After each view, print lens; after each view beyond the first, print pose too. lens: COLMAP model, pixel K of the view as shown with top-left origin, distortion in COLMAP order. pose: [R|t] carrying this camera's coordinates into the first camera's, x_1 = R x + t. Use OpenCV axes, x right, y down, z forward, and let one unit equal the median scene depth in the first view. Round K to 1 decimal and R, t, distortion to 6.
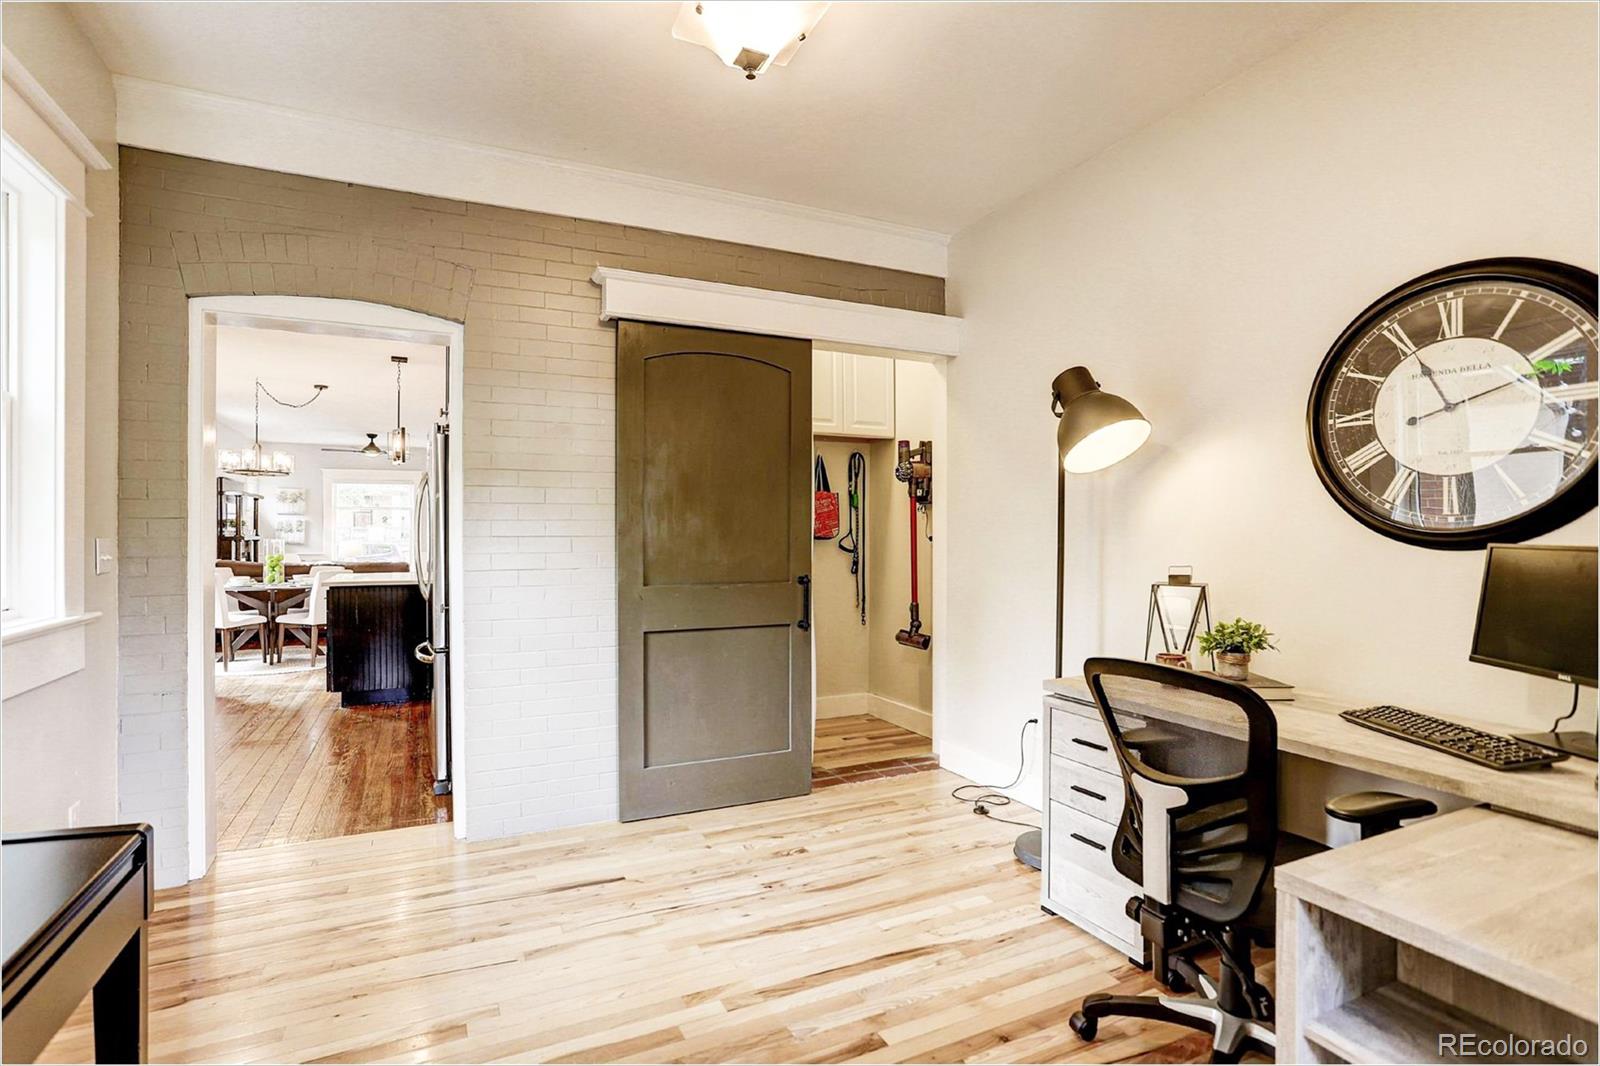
lens RADIAL K [[770.8, 0, 783.6], [0, 770.8, 537.7], [0, 0, 1]] dist [-0.036100, 0.000421]
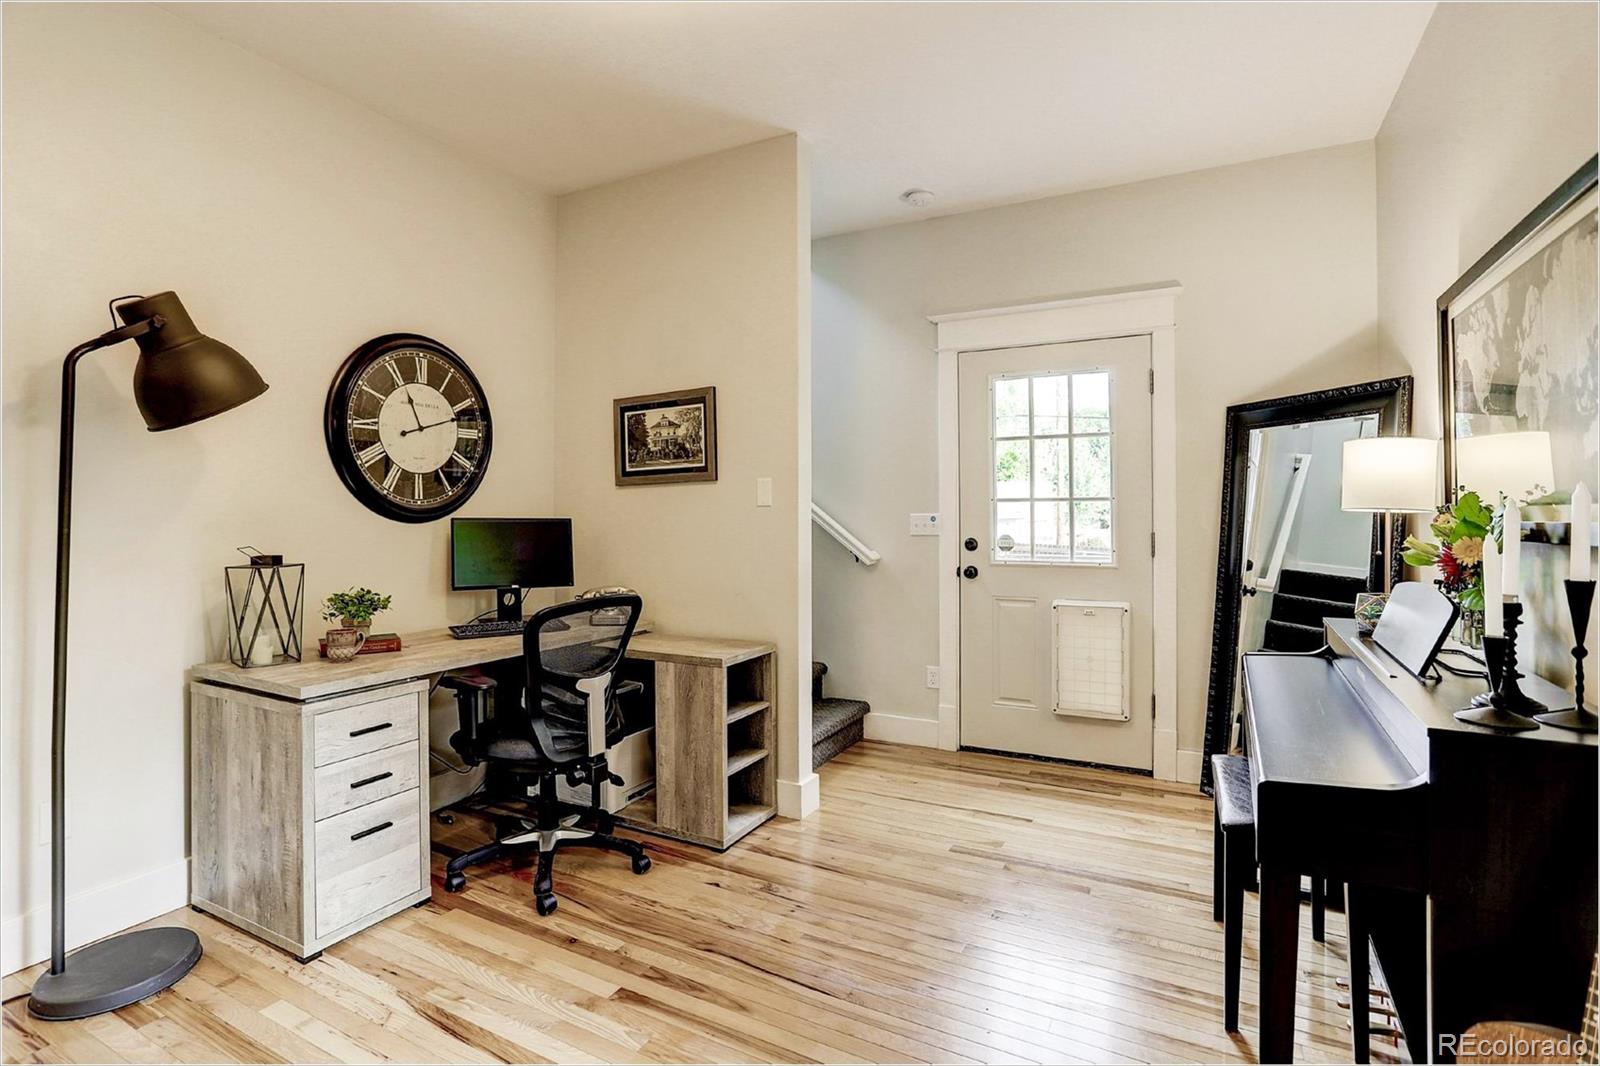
lens RADIAL K [[770.8, 0, 783.6], [0, 770.8, 537.7], [0, 0, 1]] dist [-0.036100, 0.000421]
pose [[-0.597765, -0.021406, 0.801385, -0.739257], [0.008962, 0.999403, 0.033380, 0.000331], [-0.801621, 0.027136, -0.597216, 1.258362]]
